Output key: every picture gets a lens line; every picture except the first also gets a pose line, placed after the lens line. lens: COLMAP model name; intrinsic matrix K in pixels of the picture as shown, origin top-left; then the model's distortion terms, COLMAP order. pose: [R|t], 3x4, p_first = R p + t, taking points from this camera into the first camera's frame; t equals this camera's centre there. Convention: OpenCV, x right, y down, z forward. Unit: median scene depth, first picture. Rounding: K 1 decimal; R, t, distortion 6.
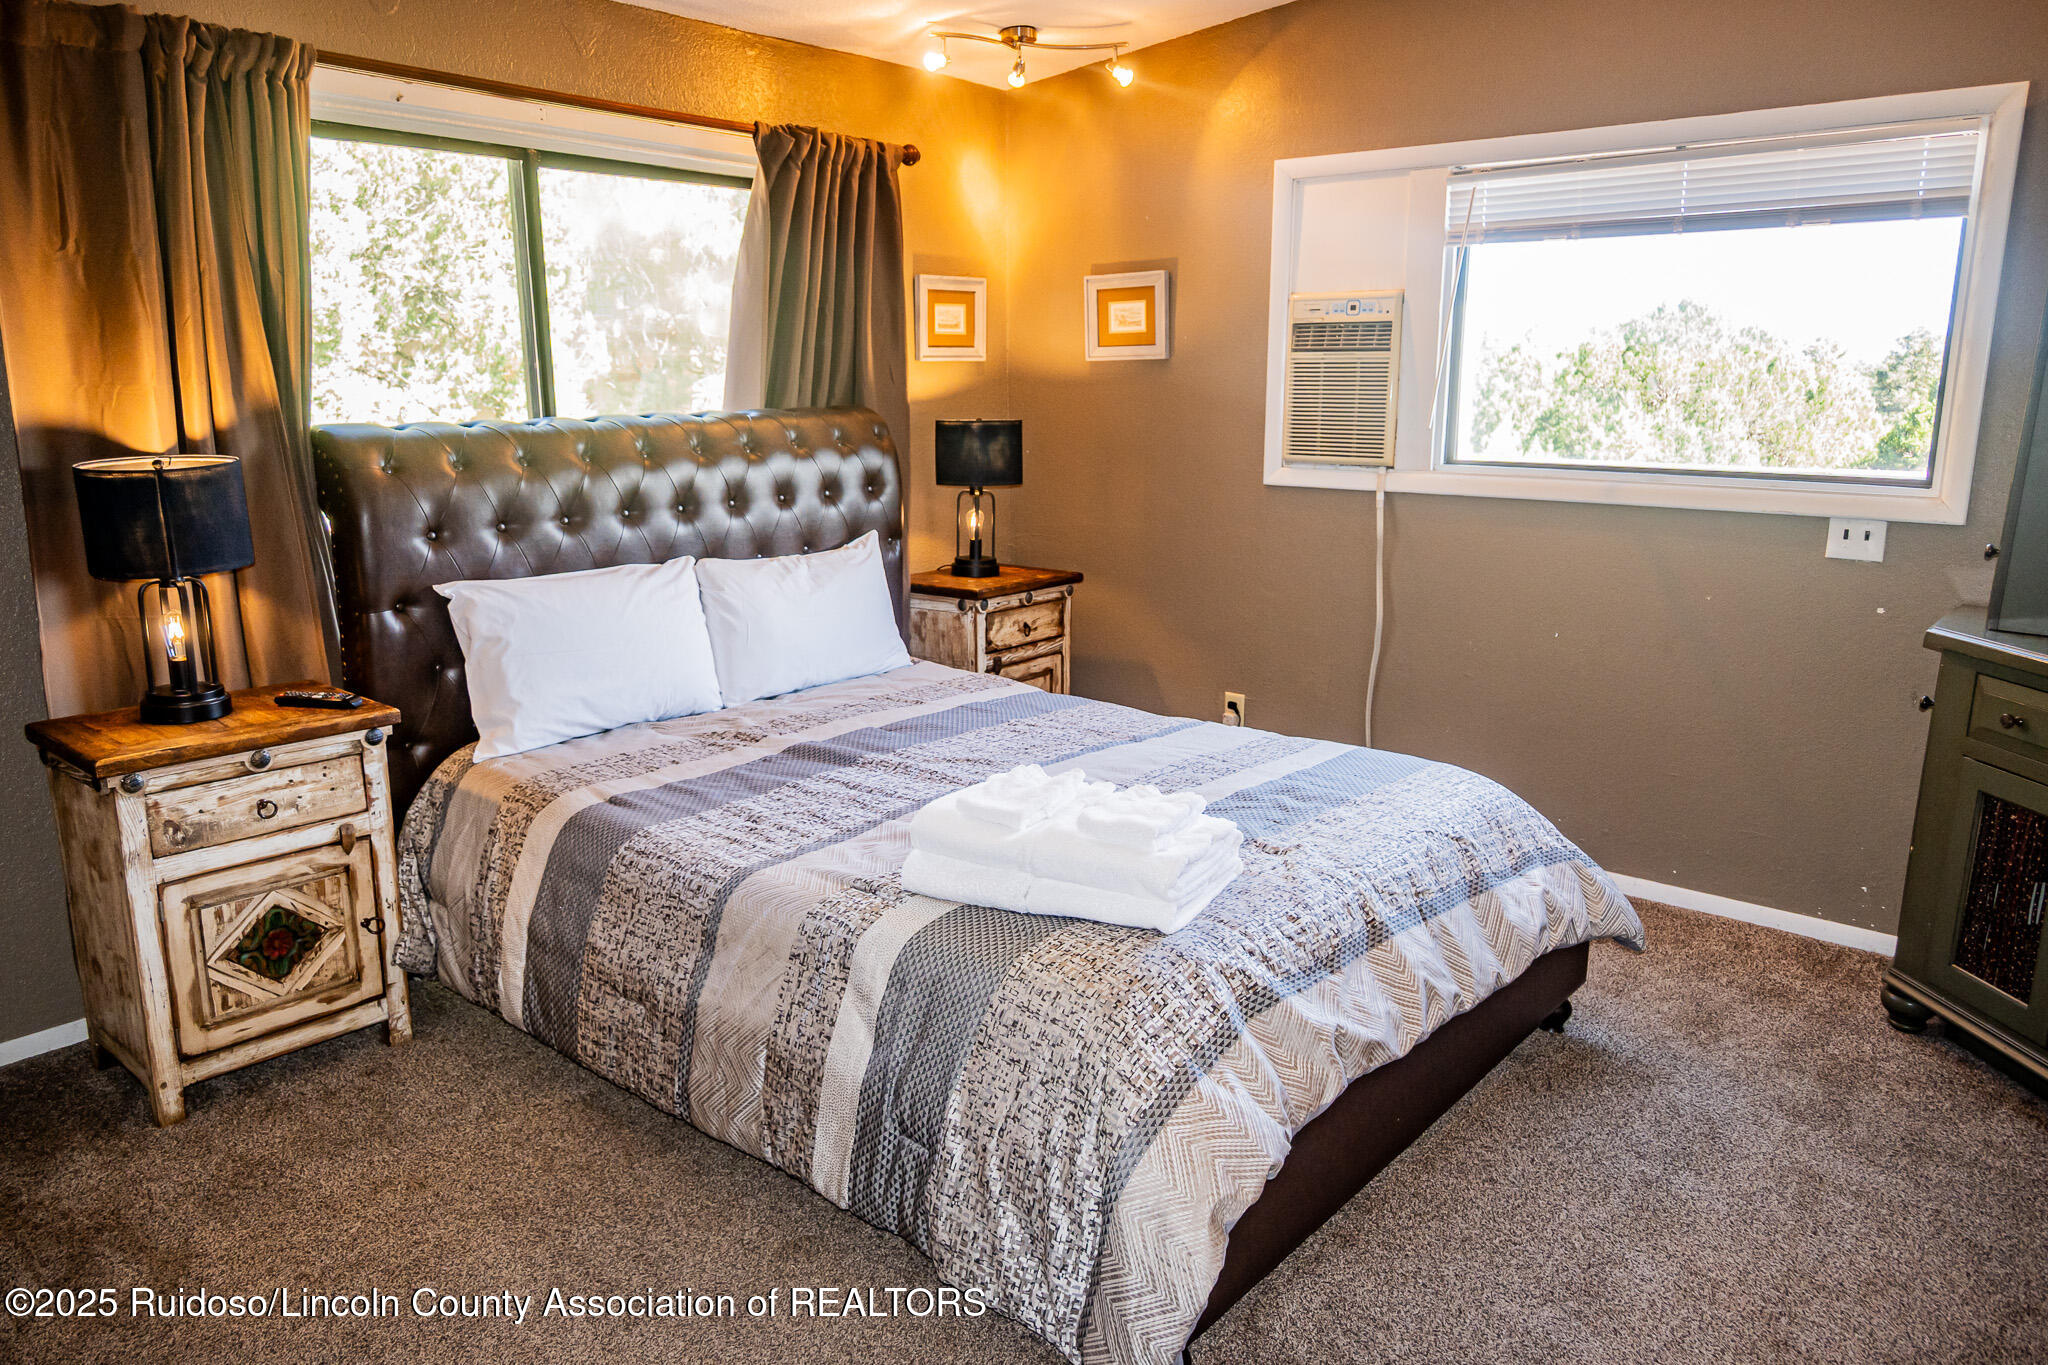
lens RADIAL K [[1427.6, 0, 1024.0], [0, 1427.6, 682.5], [0, 0, 1]] dist [-0.004879, 0.001945]
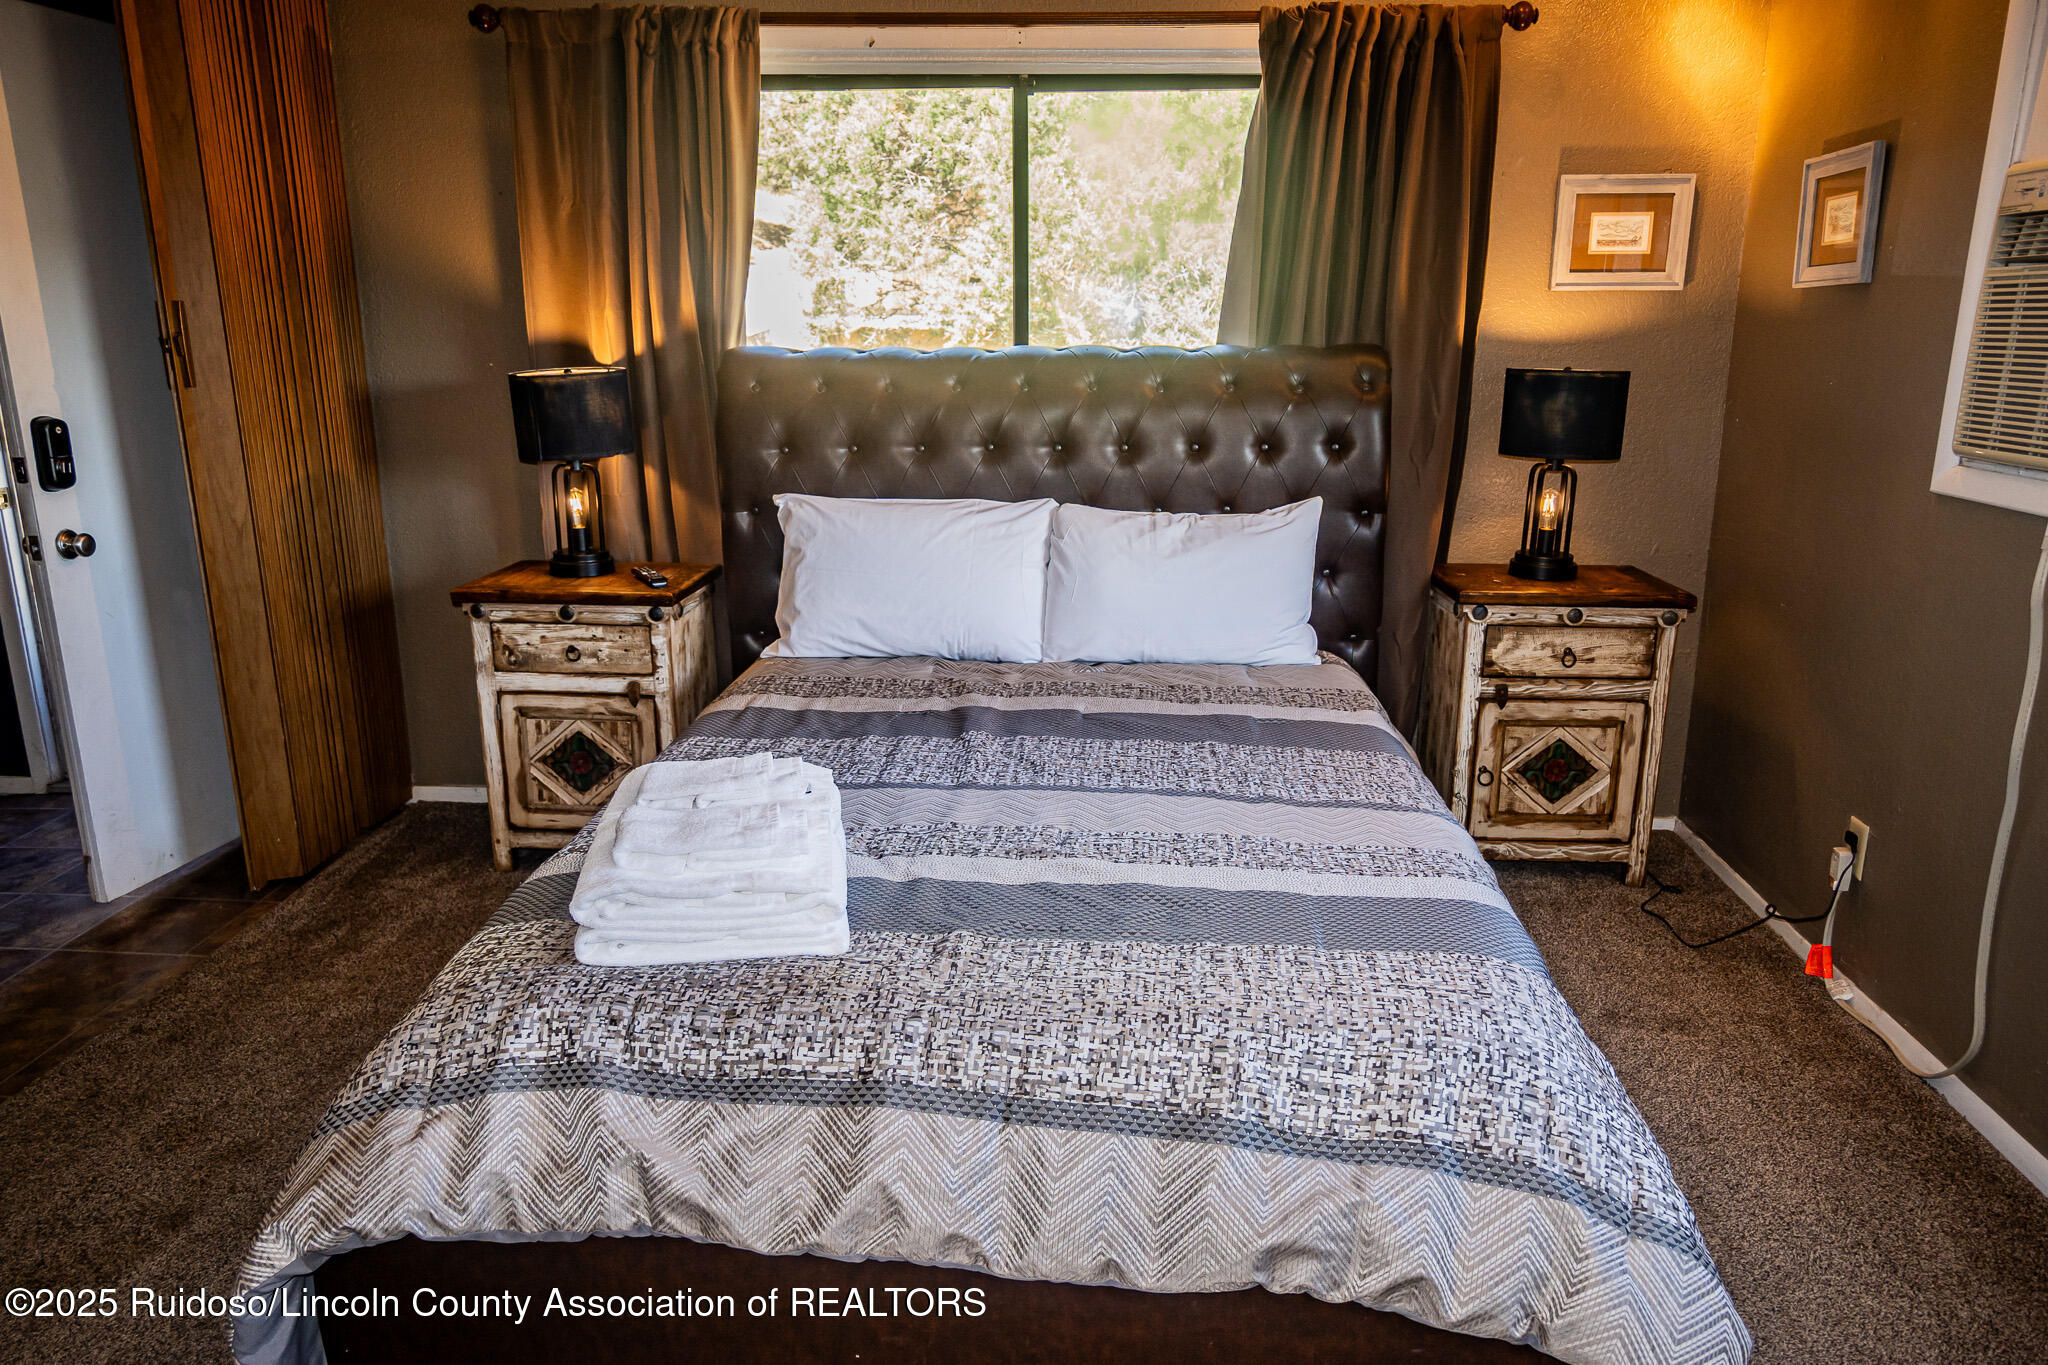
lens RADIAL K [[1457.3, 0, 1029.1], [0, 1457.3, 706.7], [0, 0, 1]] dist [-0.002583, 0.001669]
pose [[0.591798, 0.209517, -0.778381, 0.542408], [-0.175463, 0.975959, 0.129295, -0.077382], [0.786758, 0.060060, 0.614333, 0.408995]]
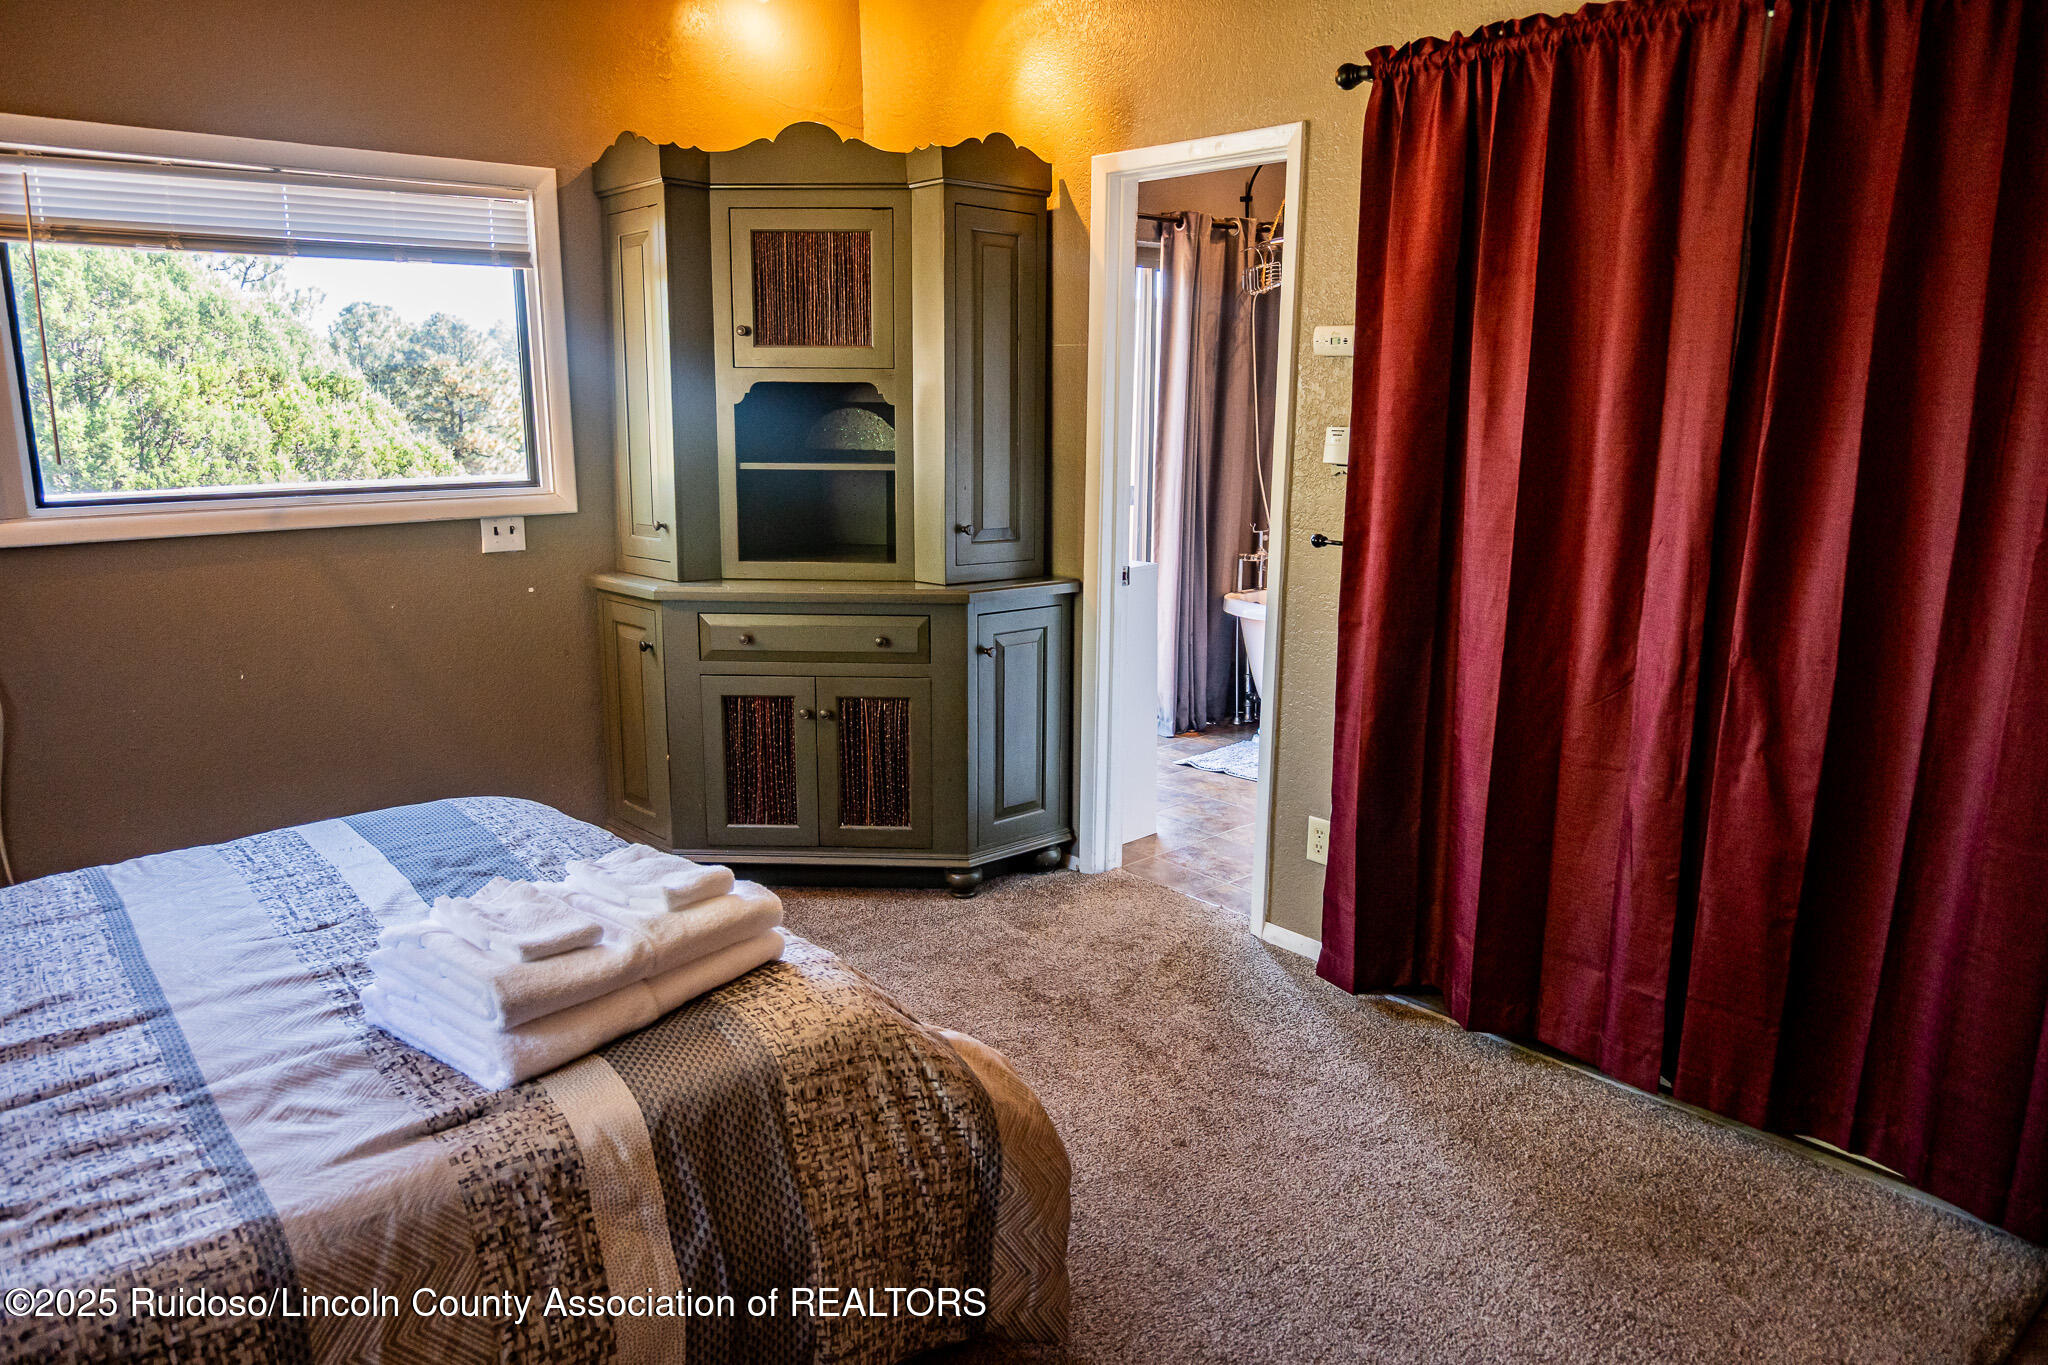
lens RADIAL K [[1384.1, 0, 1024.0], [0, 1384.1, 682.5], [0, 0, 1]] dist [-0.011477, 0.001117]
pose [[0.152824, -0.206308, 0.966479, -0.457729], [0.214549, 0.961568, 0.171334, -0.081936], [-0.964683, 0.181173, 0.191214, 0.369618]]
